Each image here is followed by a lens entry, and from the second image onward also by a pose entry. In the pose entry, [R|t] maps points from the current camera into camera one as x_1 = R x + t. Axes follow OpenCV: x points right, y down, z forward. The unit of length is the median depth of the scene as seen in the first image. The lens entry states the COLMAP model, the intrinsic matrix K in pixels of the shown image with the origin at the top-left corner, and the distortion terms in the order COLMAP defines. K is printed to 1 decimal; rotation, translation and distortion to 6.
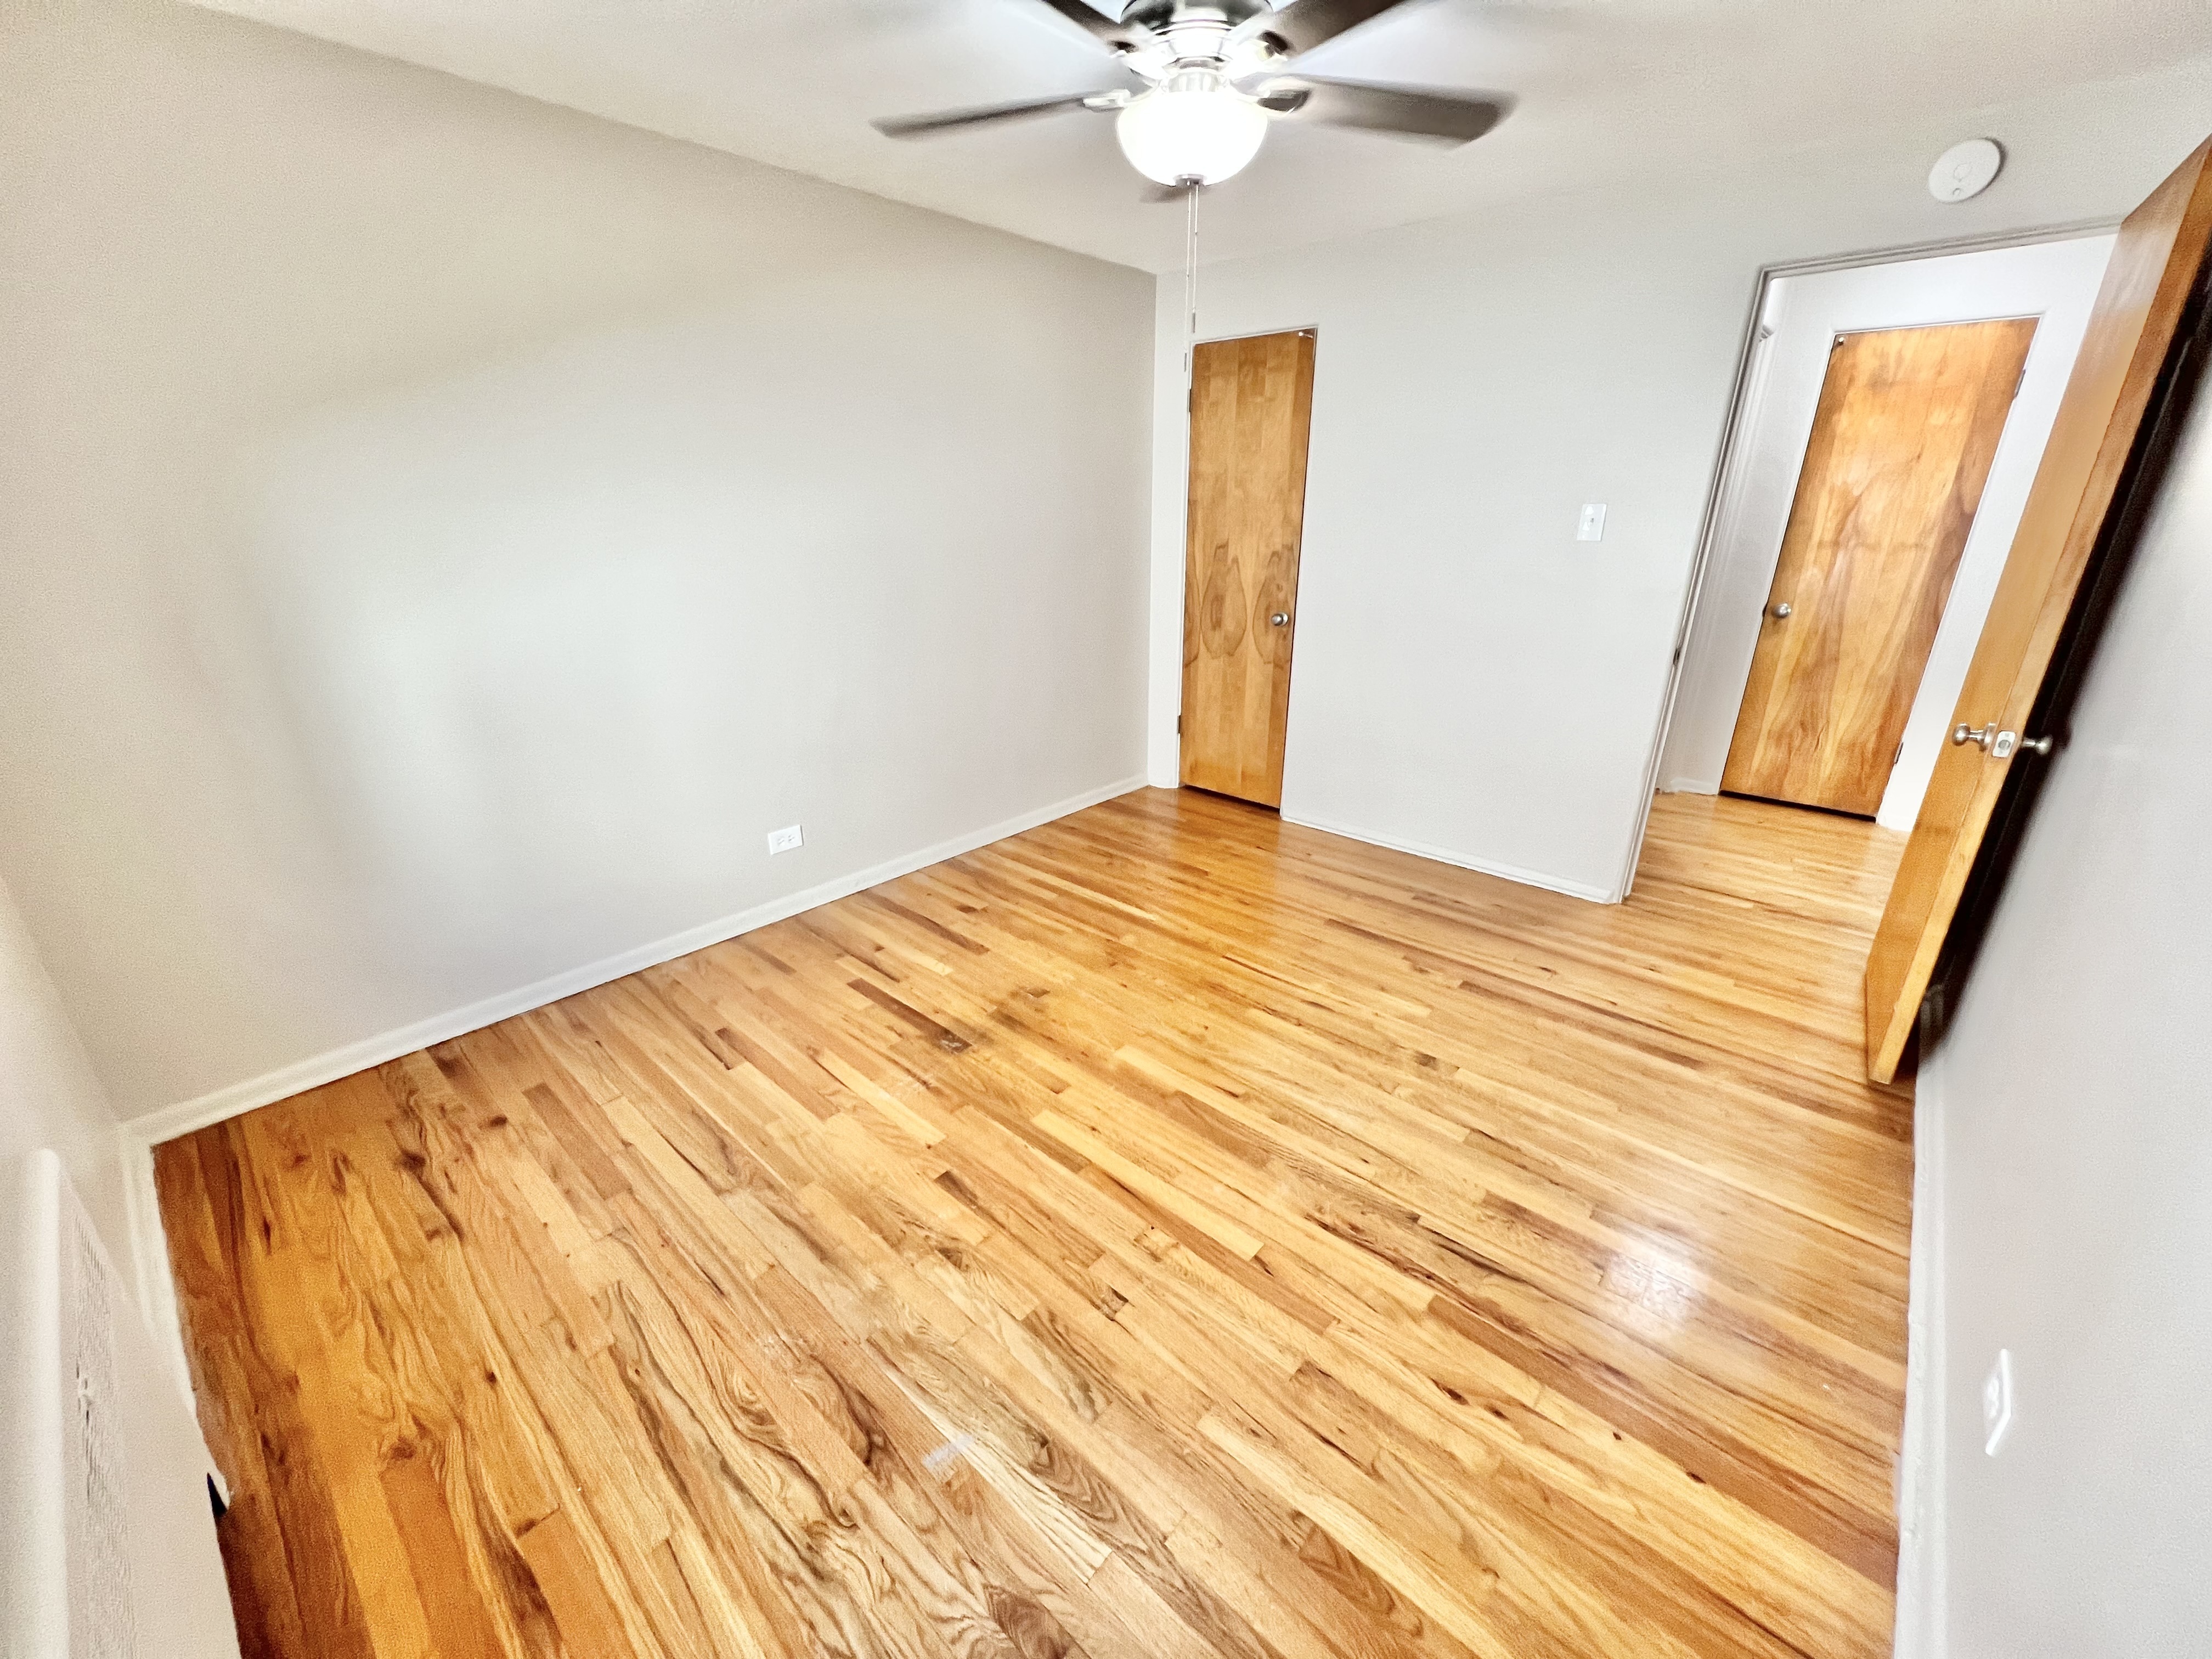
lens RADIAL K [[883.4, 0, 1099.5], [0, 883.4, 821.7], [0, 0, 1]] dist [-0.002512, 0.000475]
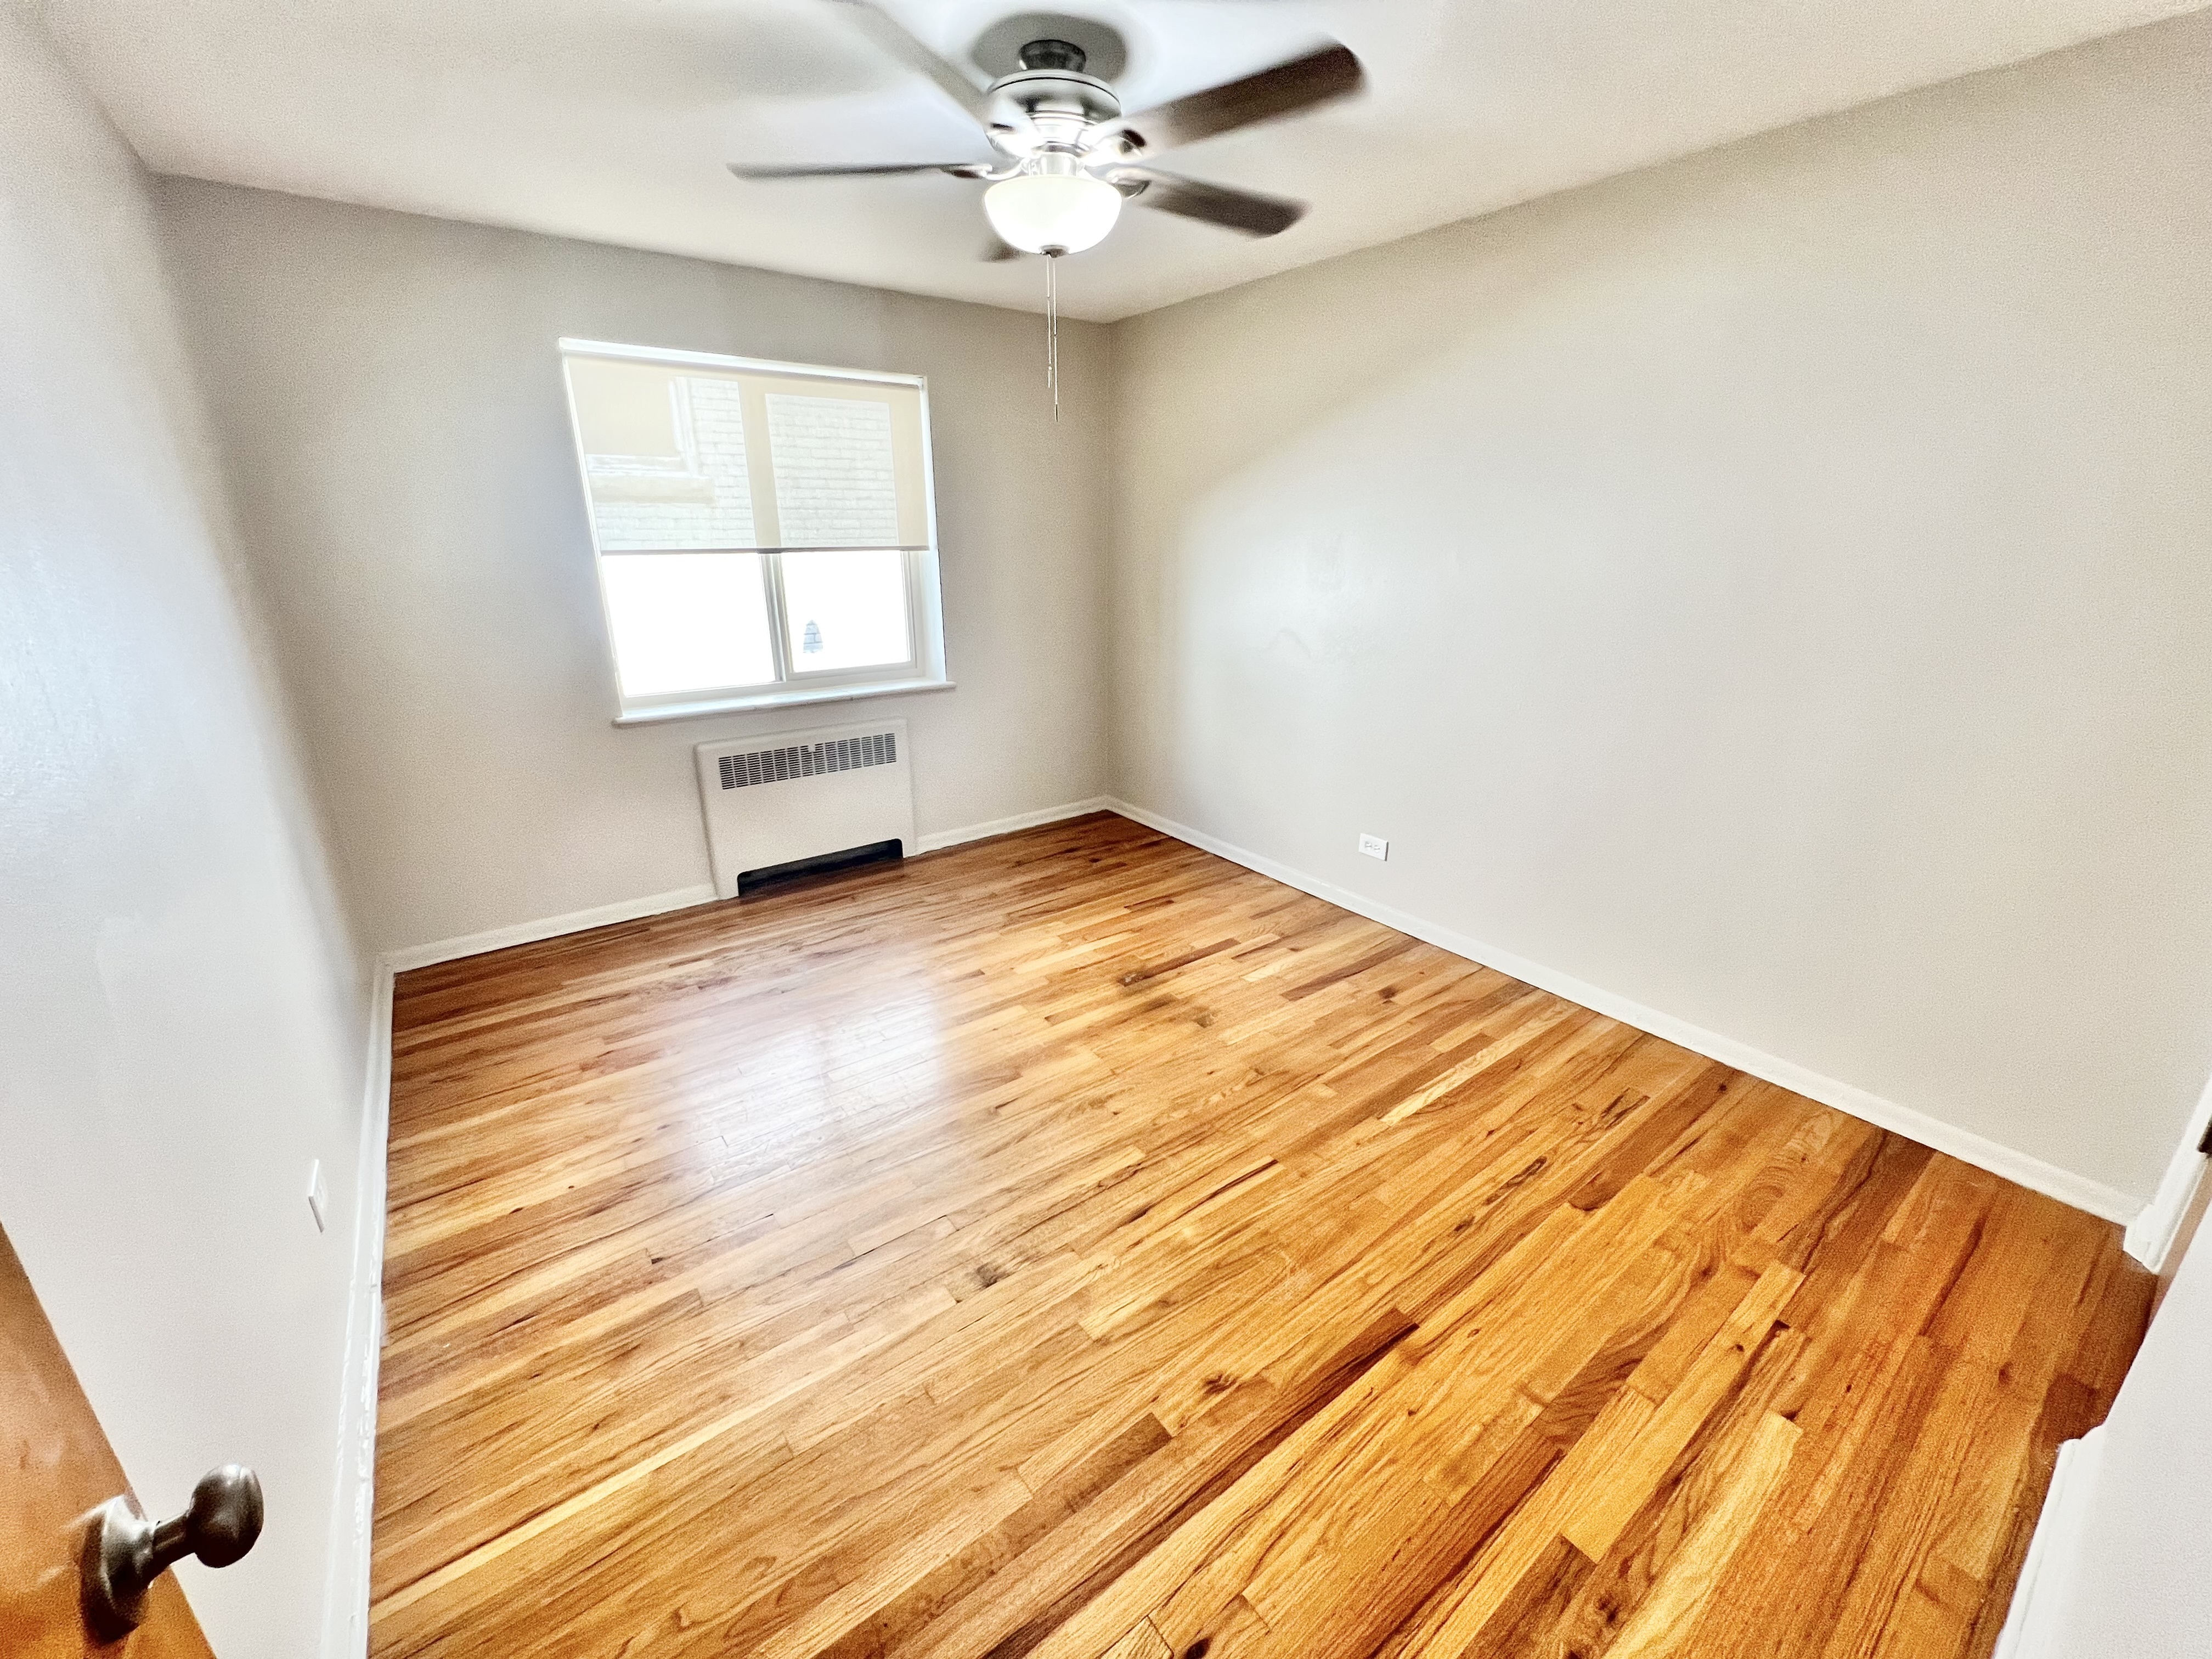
lens RADIAL K [[883.4, 0, 1099.5], [0, 883.4, 821.7], [0, 0, 1]] dist [-0.002512, 0.000475]
pose [[-0.201907, 0.309684, -0.929155, 0.823184], [-0.340644, 0.867258, 0.363077, -0.330806], [0.918257, 0.389819, -0.069614, 0.873056]]
